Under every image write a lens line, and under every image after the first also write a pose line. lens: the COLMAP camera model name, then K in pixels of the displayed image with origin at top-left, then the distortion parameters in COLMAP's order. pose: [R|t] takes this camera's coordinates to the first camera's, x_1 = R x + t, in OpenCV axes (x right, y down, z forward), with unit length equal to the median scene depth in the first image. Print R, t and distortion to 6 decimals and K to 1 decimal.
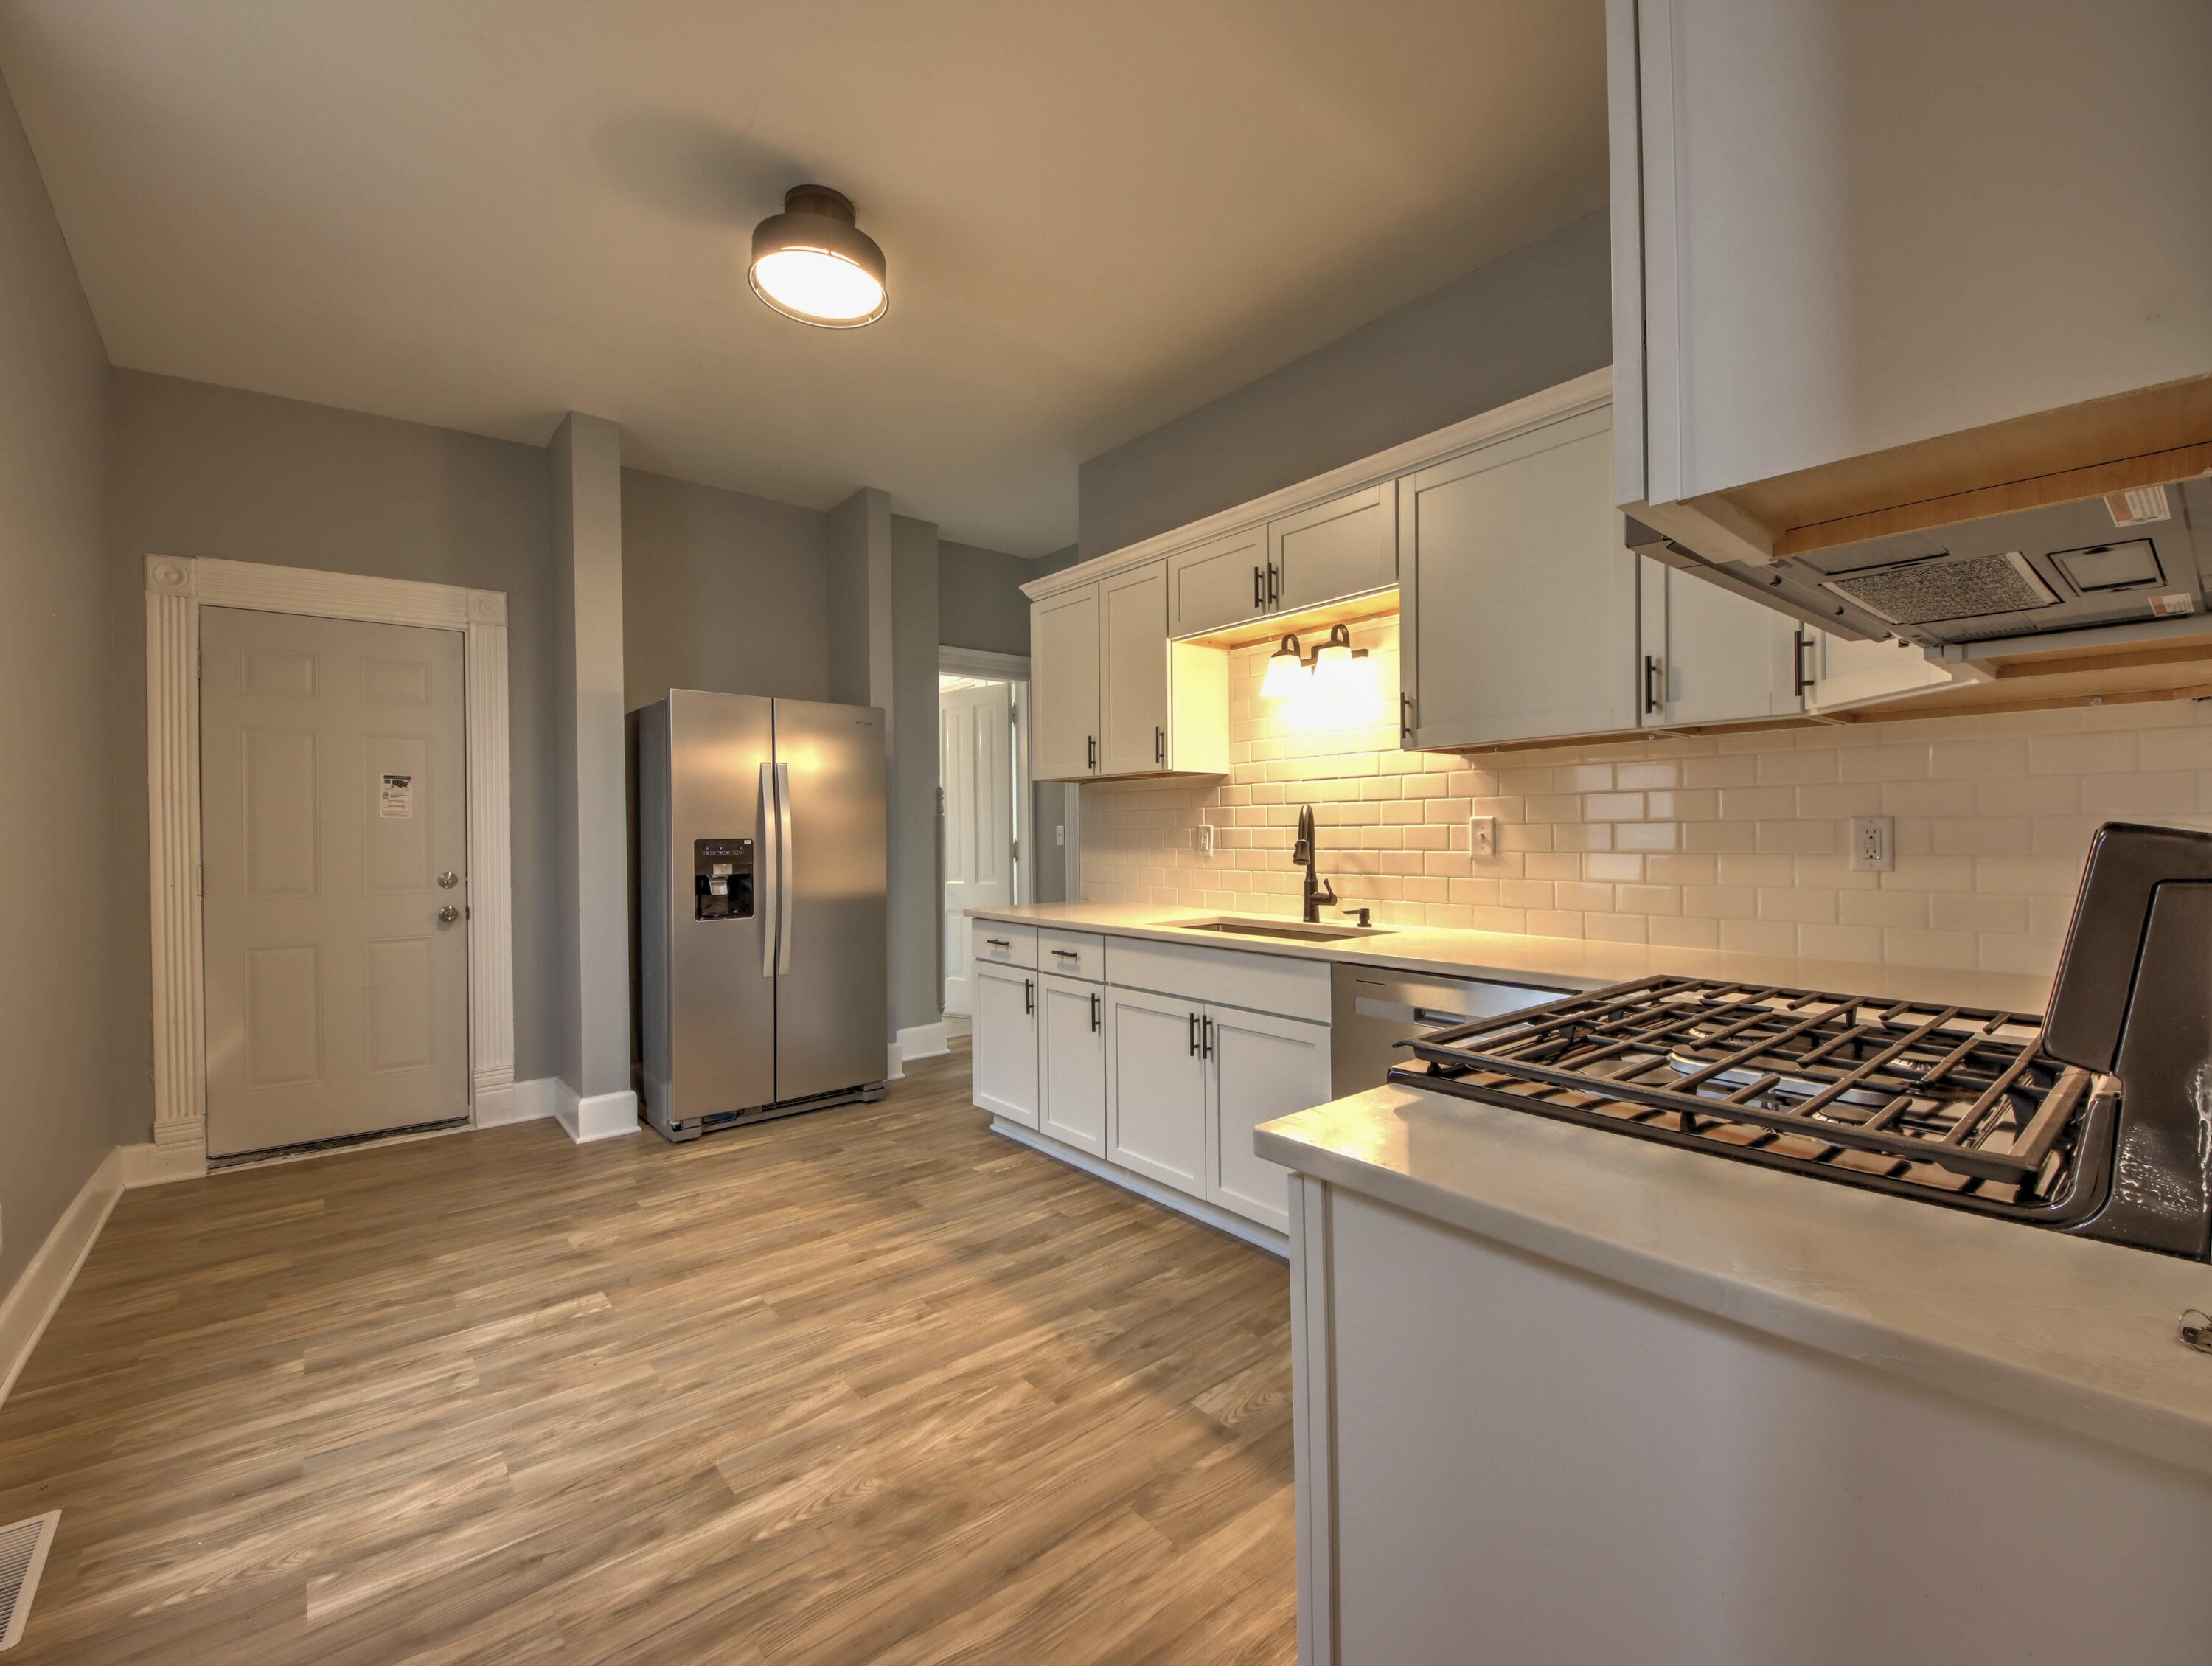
lens RADIAL K [[934.7, 0, 1100.9], [0, 934.7, 837.1], [0, 0, 1]] dist [0.051937, -0.038144]
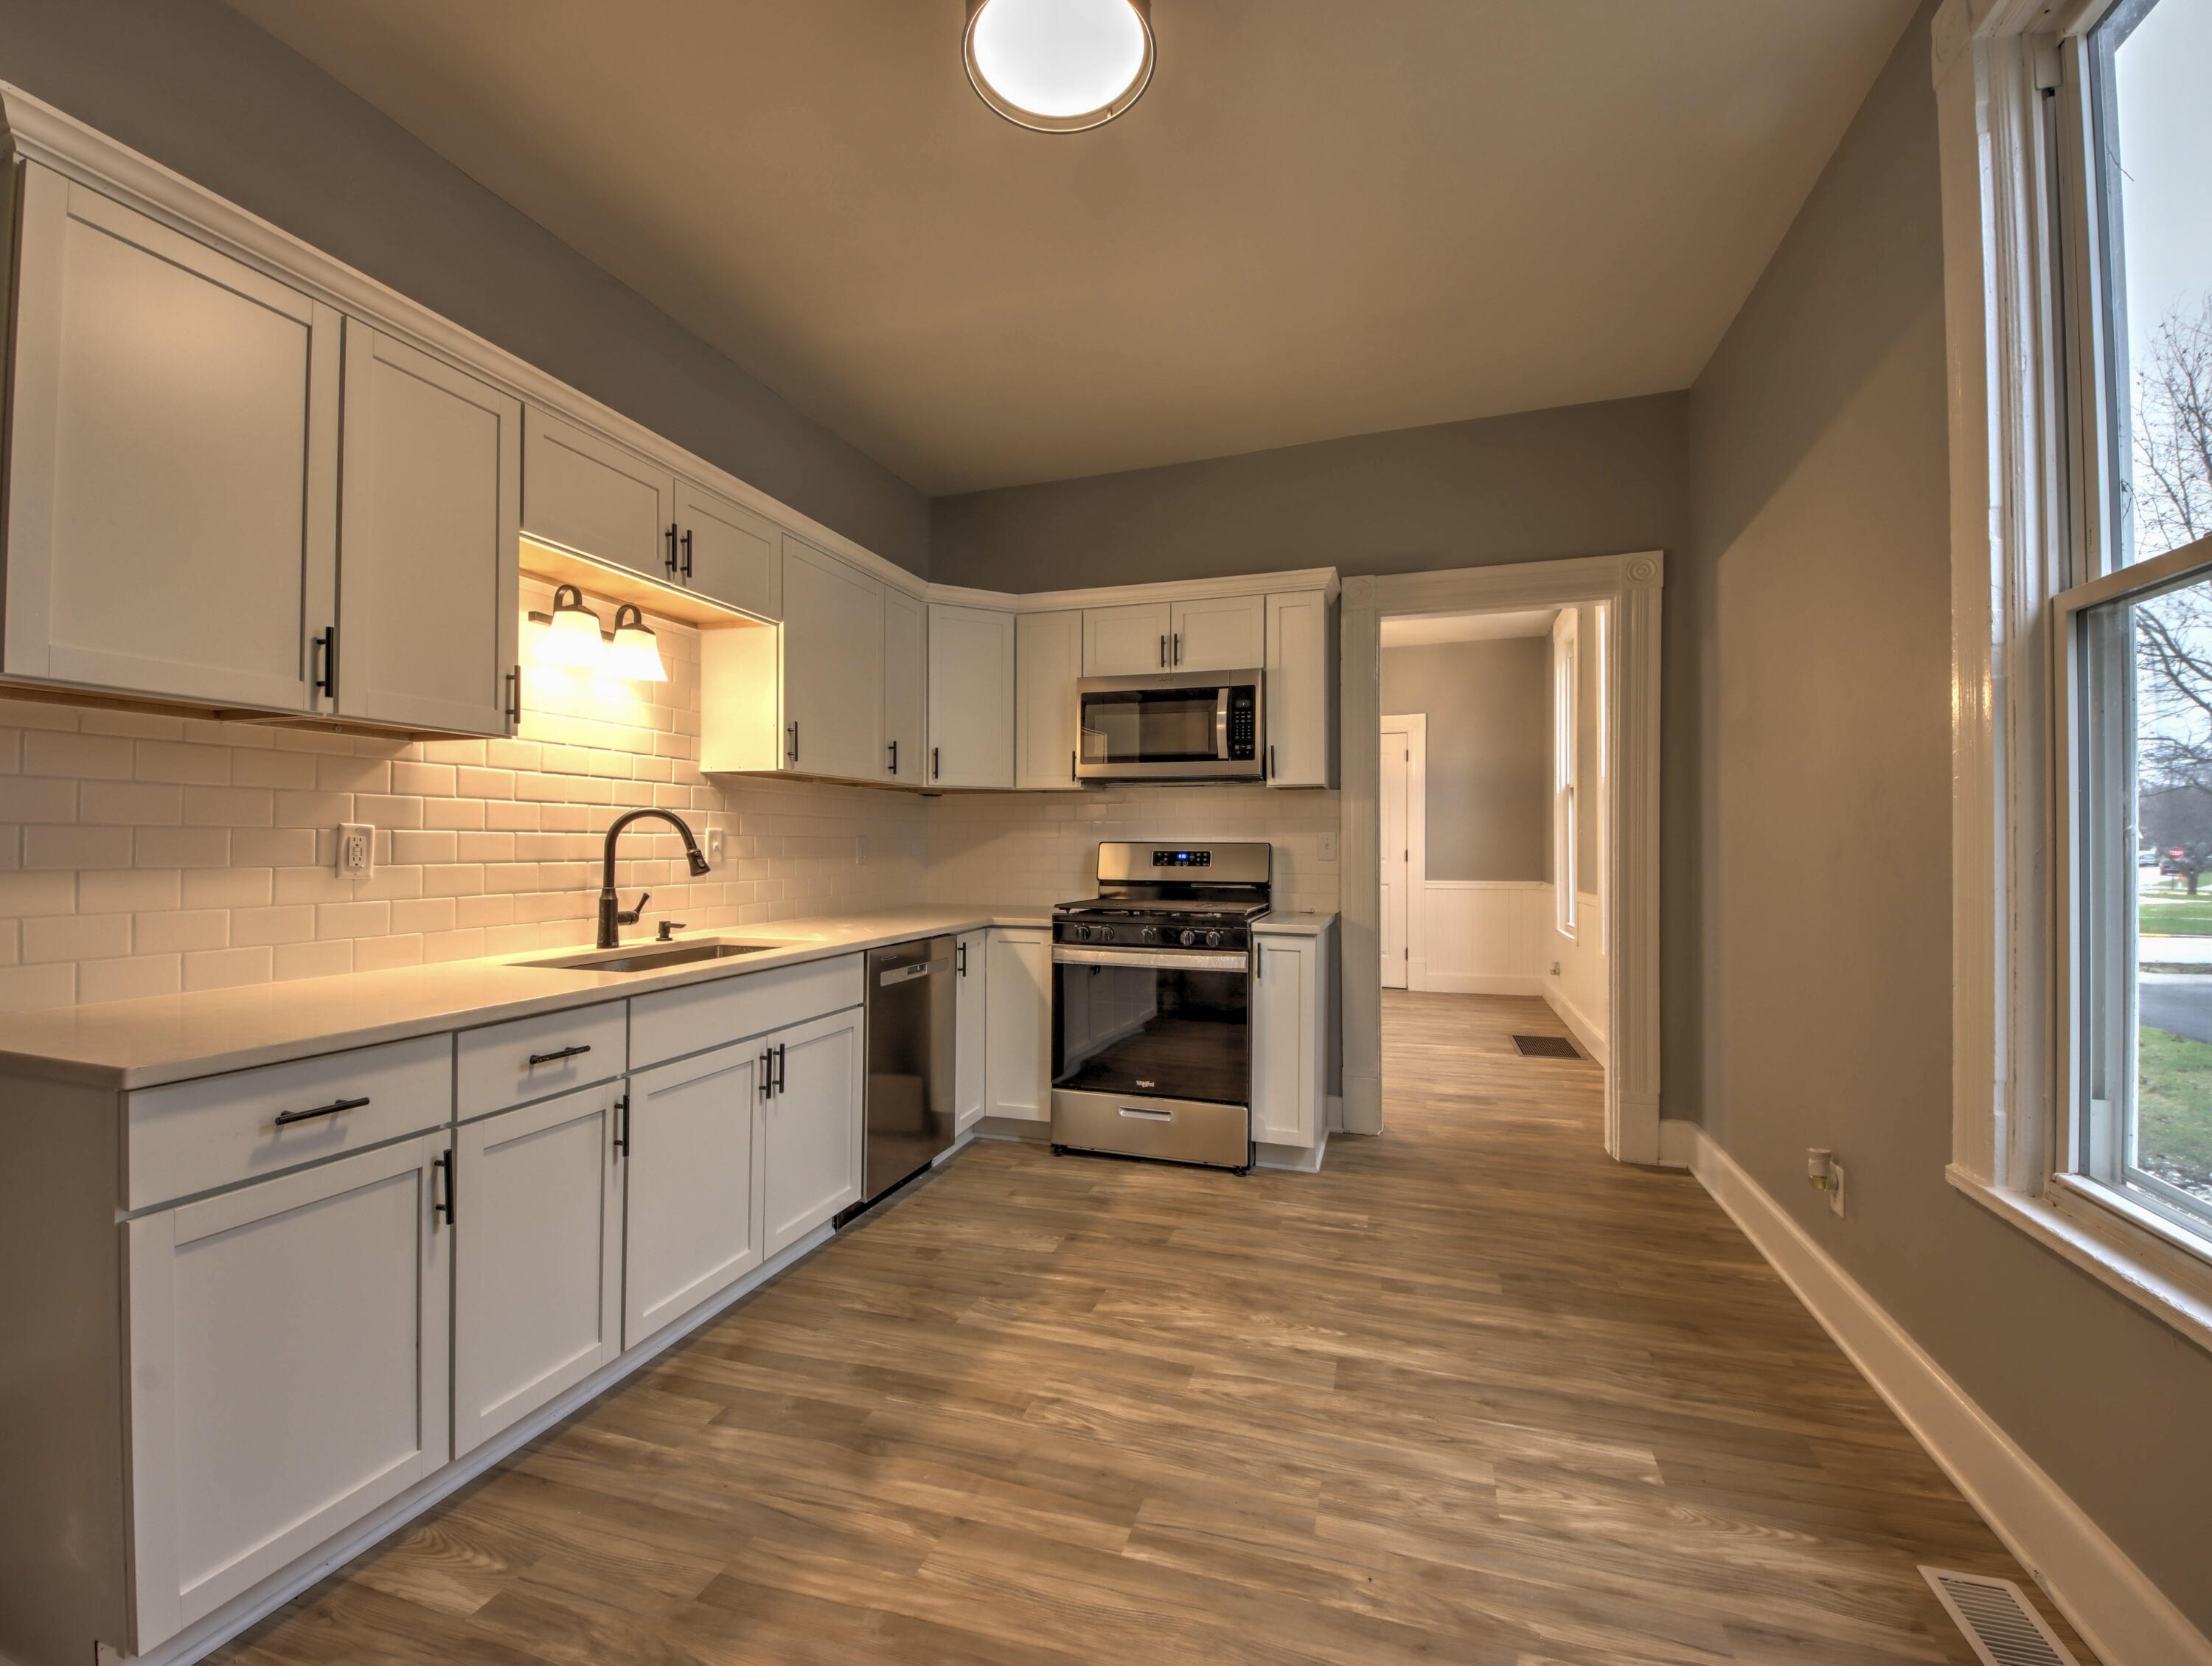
lens RADIAL K [[934.7, 0, 1100.9], [0, 934.7, 837.1], [0, 0, 1]] dist [0.051937, -0.038144]
pose [[-0.532178, 0.013614, 0.846523, -0.929810], [0.005734, 0.999906, -0.012476, 0.006699], [-0.846613, -0.001786, -0.532206, 1.393043]]
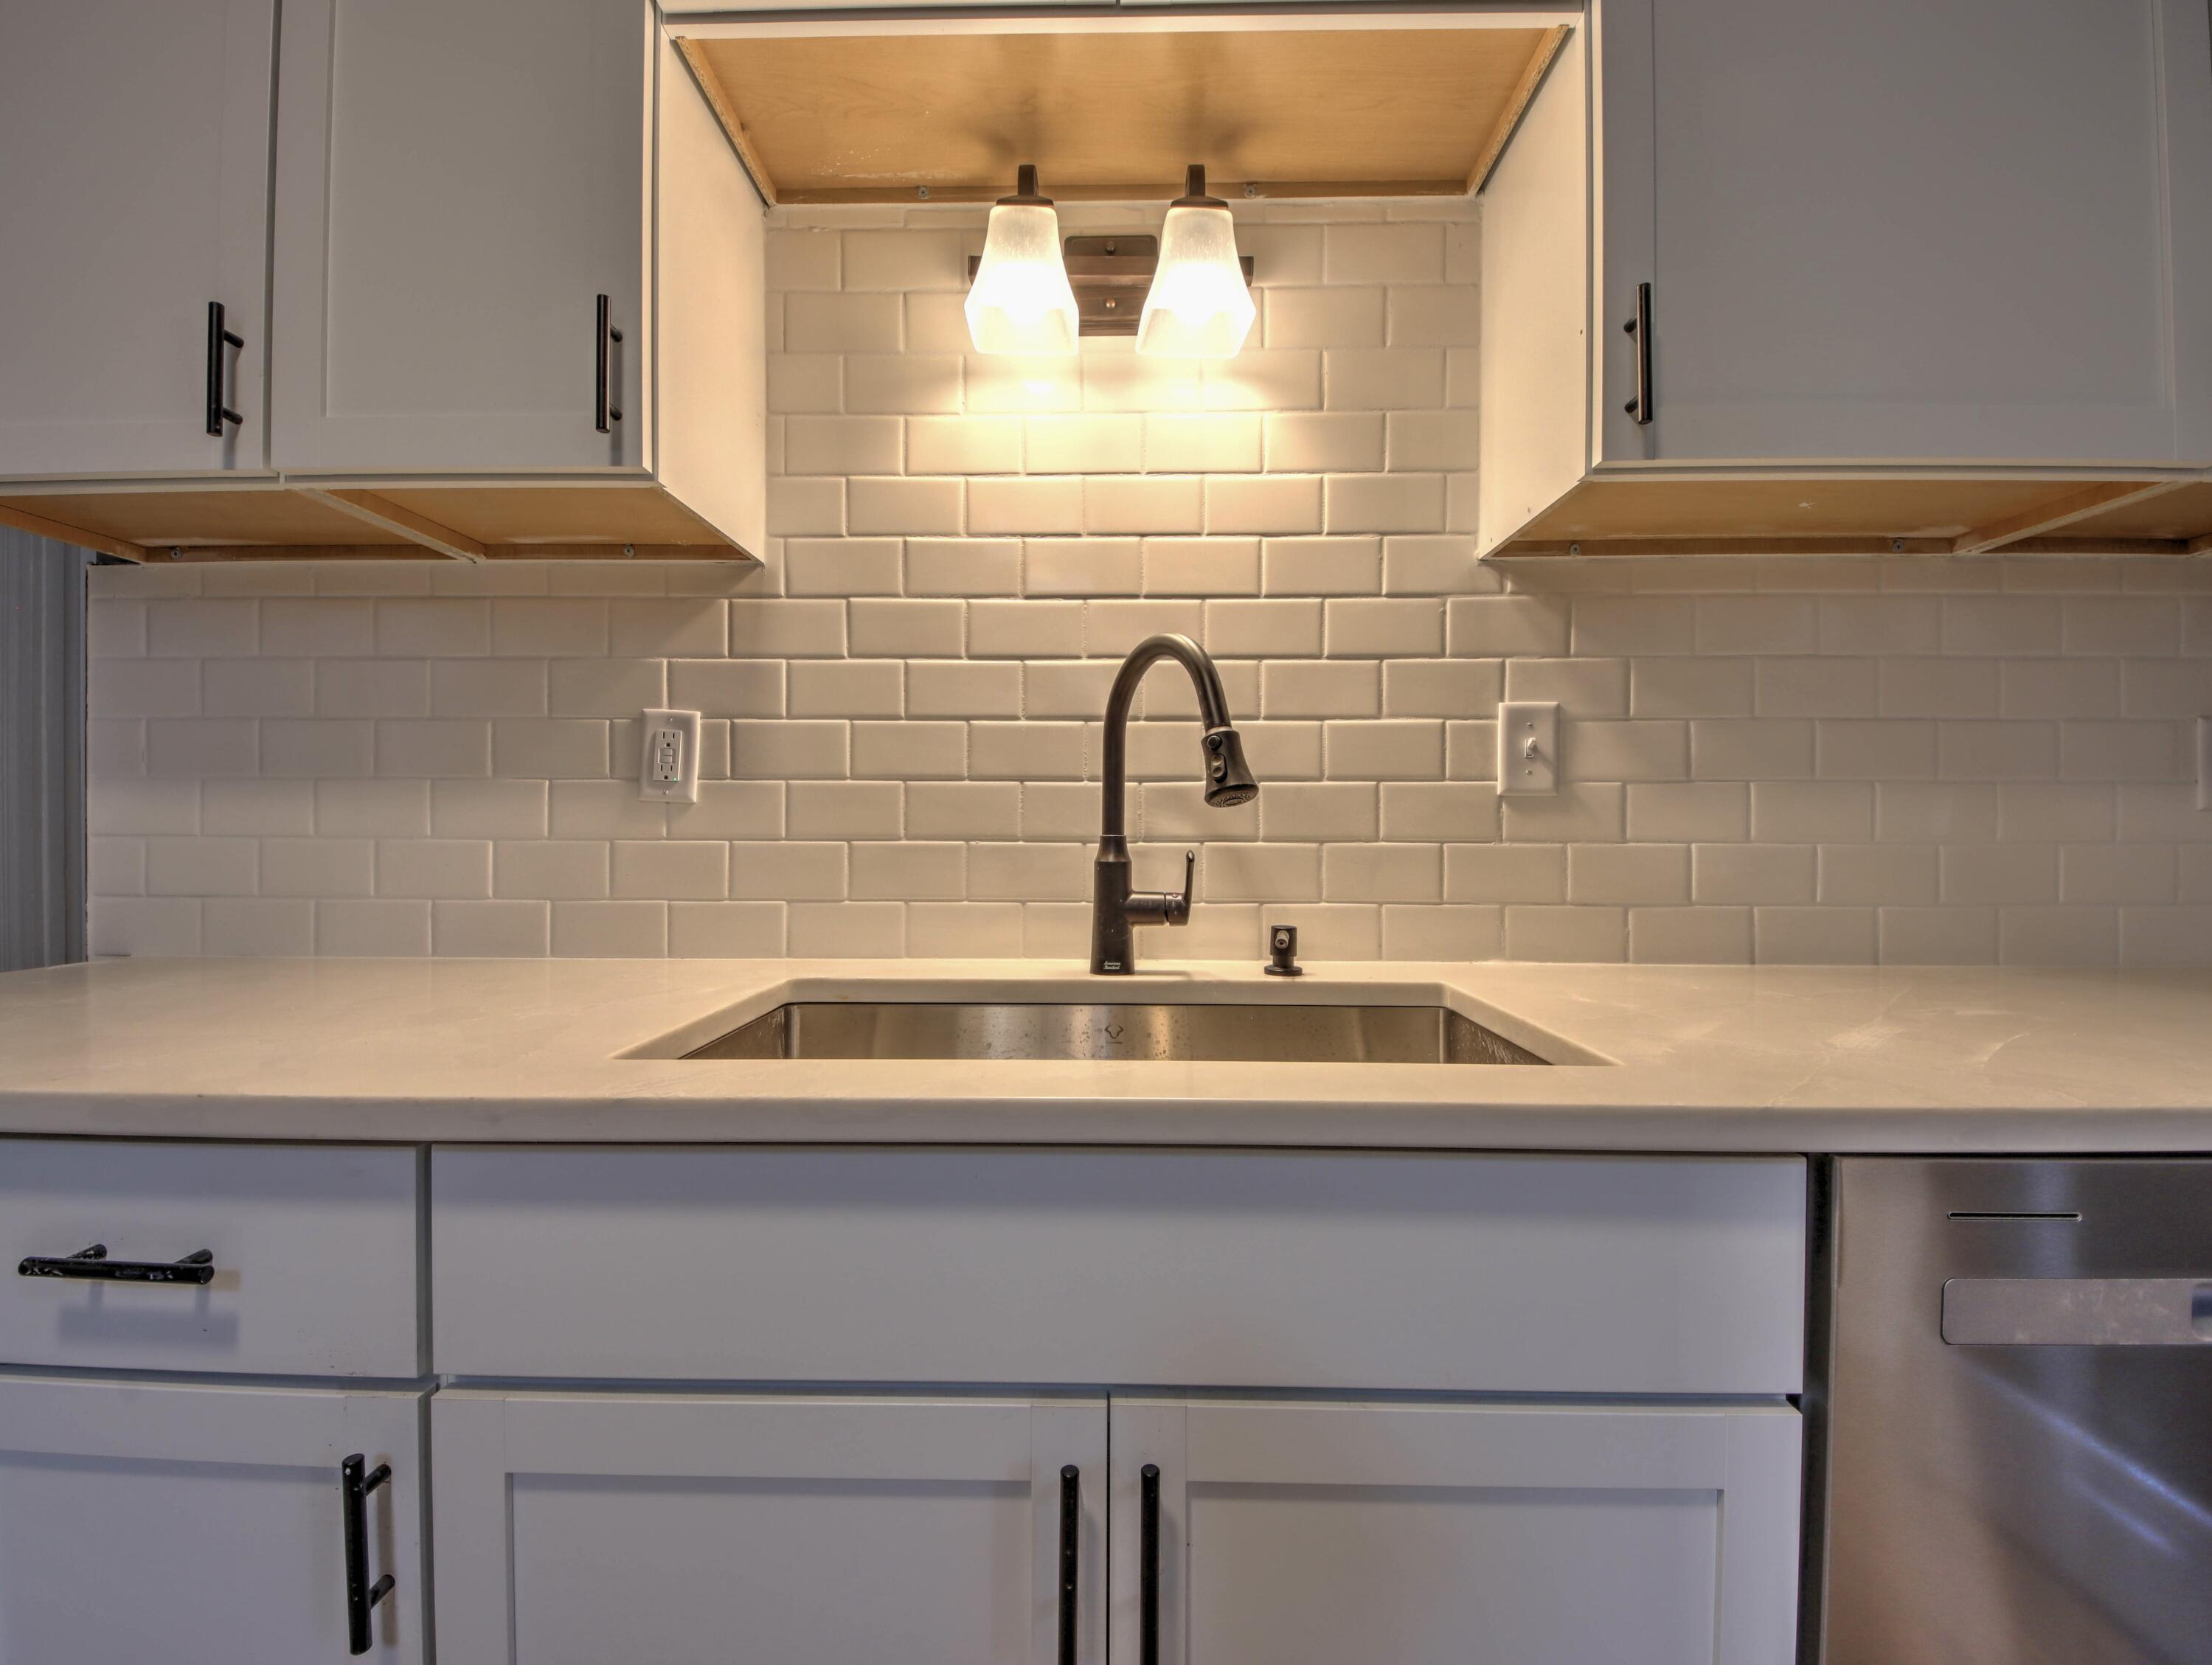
lens RADIAL K [[975.1, 0, 1109.5], [0, 975.1, 841.5], [0, 0, 1]] dist [-0.002682, -0.000439]
pose [[0.654447, 0.002631, 0.756104, -0.076500], [-0.004342, 0.999991, 0.000278, 0.050682], [-0.756096, -0.003465, 0.654452, 0.979032]]
